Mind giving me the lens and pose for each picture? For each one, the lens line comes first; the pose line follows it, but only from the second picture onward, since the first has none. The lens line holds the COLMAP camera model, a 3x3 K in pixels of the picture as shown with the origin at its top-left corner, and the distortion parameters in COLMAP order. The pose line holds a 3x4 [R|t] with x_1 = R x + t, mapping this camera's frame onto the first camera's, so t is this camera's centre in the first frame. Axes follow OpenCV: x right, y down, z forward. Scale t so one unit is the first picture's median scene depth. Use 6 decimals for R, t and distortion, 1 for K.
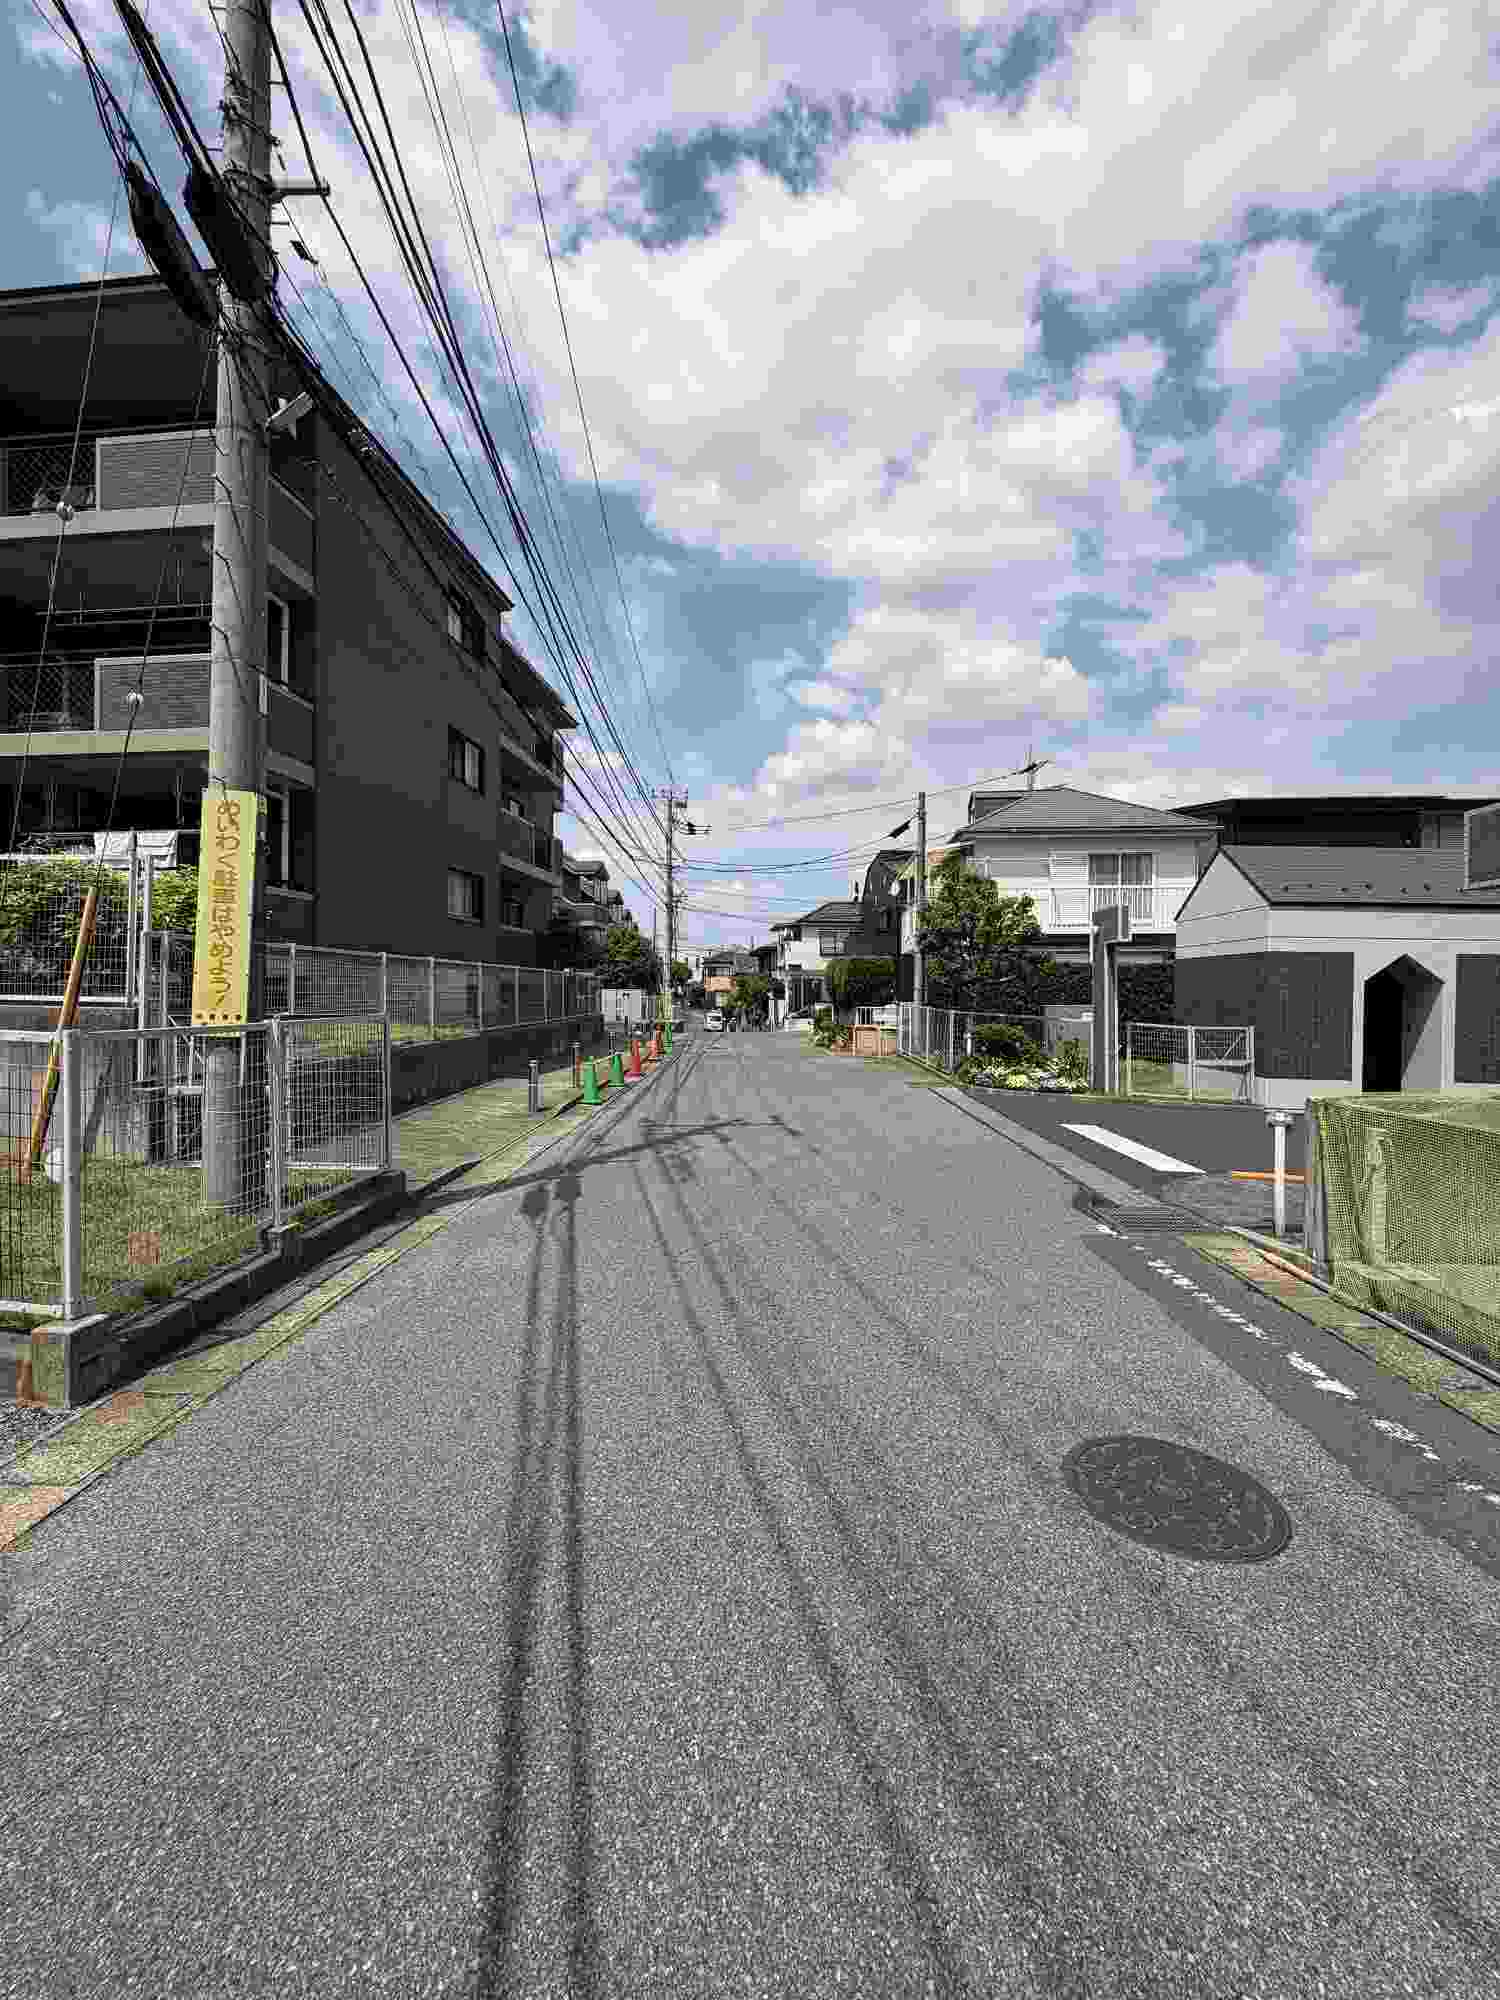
lens RADIAL K [[795.0, 0, 750.0], [0, 795.0, 1000.0], [0, 0, 1]] dist [0.000912, 0.000056]
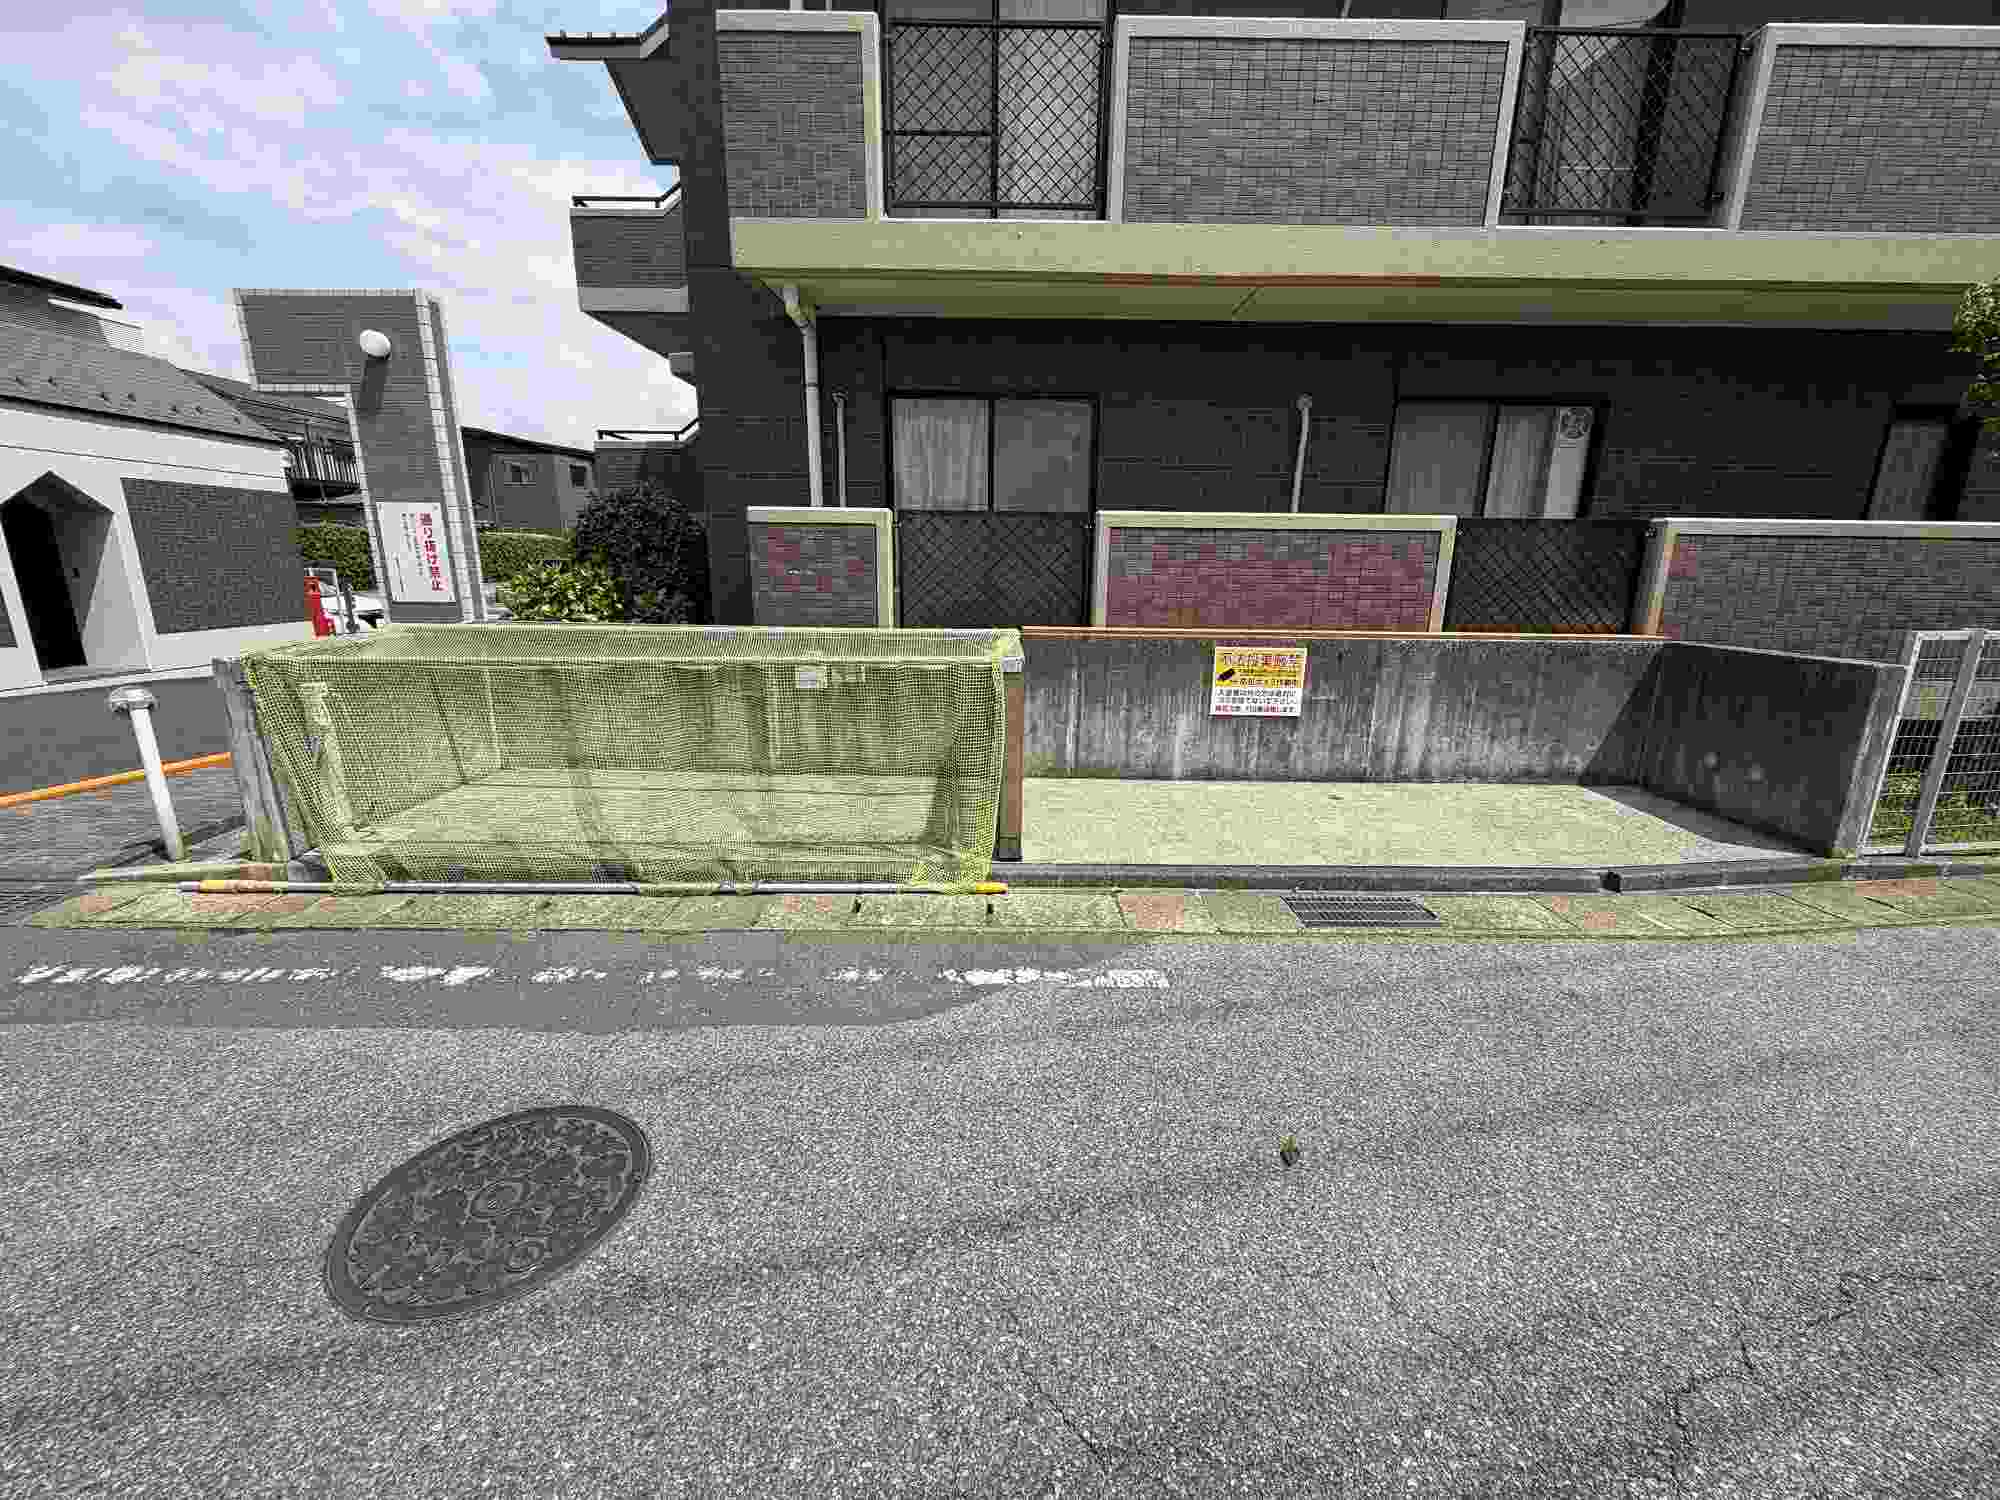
lens RADIAL K [[795.0, 0, 1000.0], [0, 795.0, 750.0], [0, 0, 1]] dist [0.000912, 0.000056]
pose [[-0.043038, -0.247685, 0.967884, -0.054600], [-0.004337, 0.968819, 0.247731, 0.020615], [-0.999064, 0.006464, -0.042770, 0.321261]]
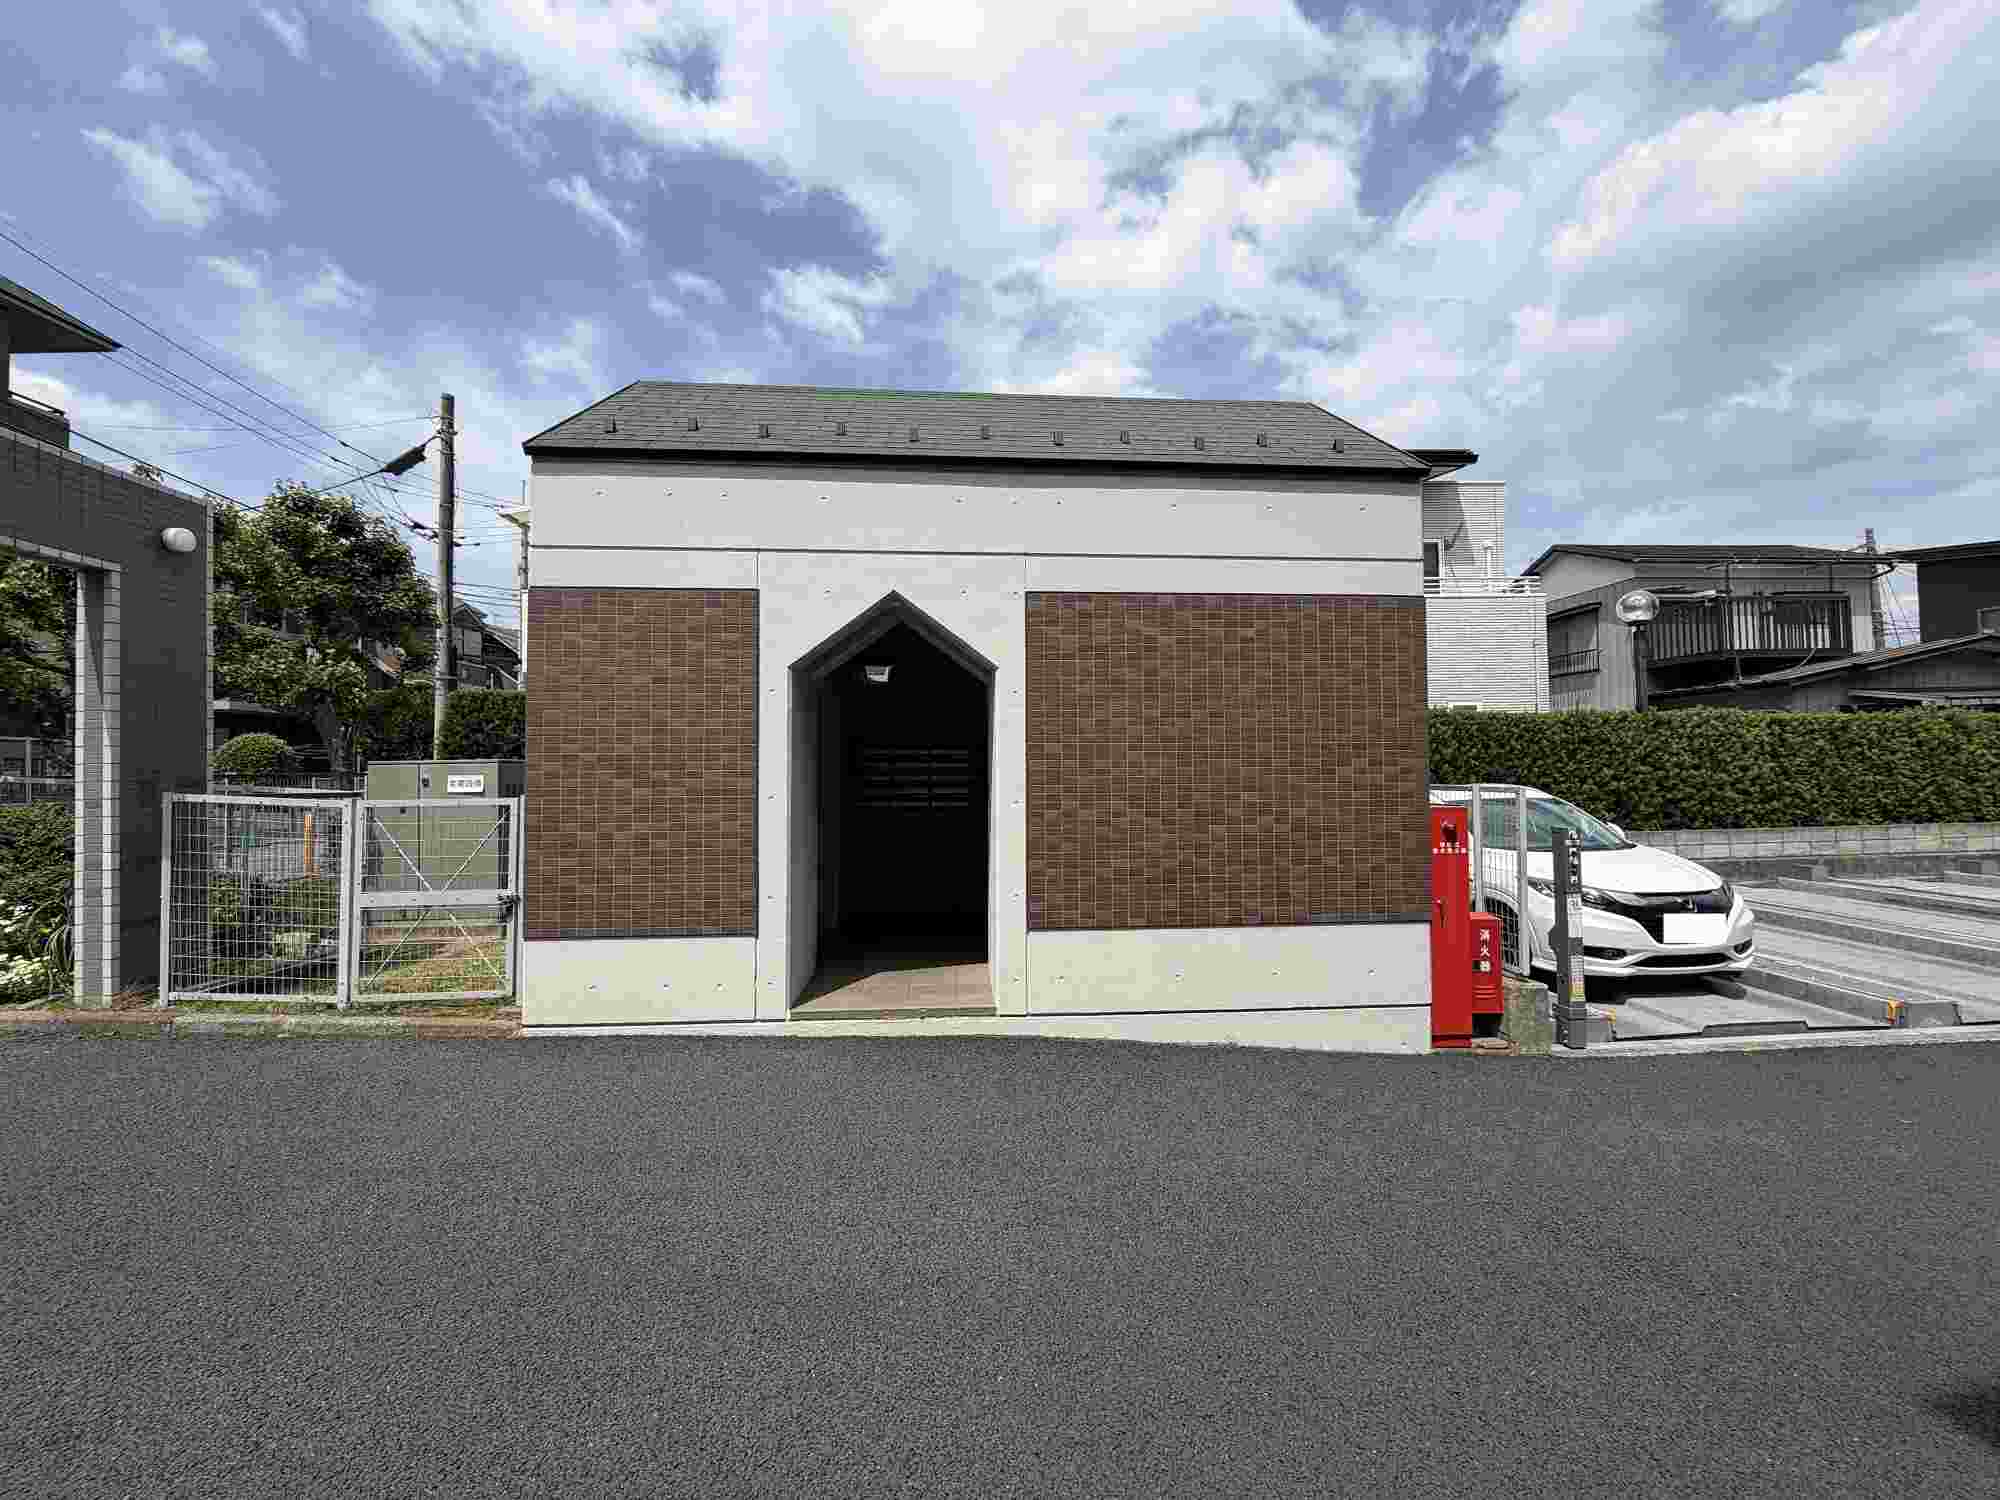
lens RADIAL K [[801.7, 0, 1034.9], [0, 801.7, 752.4], [0, 0, 1]] dist [0.001338, 0.000131]
pose [[0.990741, -0.021194, 0.134098, 2.182819], [0.027199, 0.998700, -0.043108, 0.095930], [-0.133010, 0.046356, 0.990030, 1.608225]]
